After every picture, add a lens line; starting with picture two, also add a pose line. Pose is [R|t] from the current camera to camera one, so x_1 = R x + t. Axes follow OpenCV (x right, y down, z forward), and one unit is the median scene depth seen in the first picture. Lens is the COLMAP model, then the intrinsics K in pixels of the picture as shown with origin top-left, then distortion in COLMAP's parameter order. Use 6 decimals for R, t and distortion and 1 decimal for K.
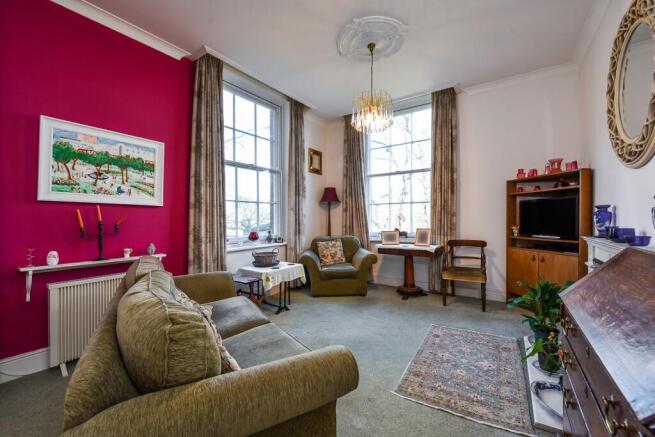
lens RADIAL K [[263.9, 0, 328.3], [0, 263.9, 219.4], [0, 0, 1]] dist [-0.004771, -0.000294]
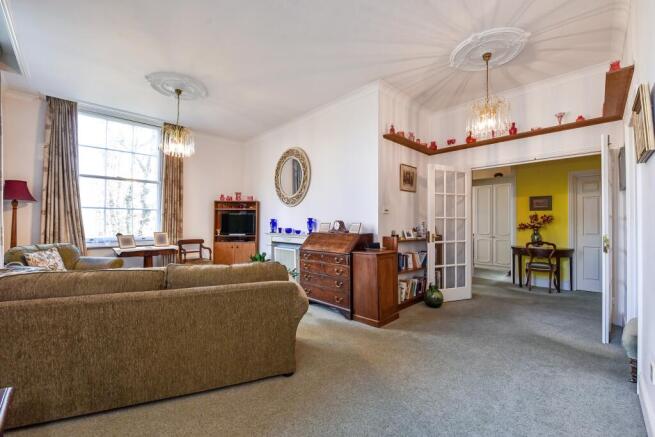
lens RADIAL K [[263.9, 0, 326.8], [0, 263.9, 221.7], [0, 0, 1]] dist [-0.004771, -0.000294]
pose [[0.191433, 0.018724, 0.981327, -0.701746], [-0.002123, 0.999824, -0.018662, 0.008503], [-0.981503, 0.001489, 0.191439, 0.024156]]
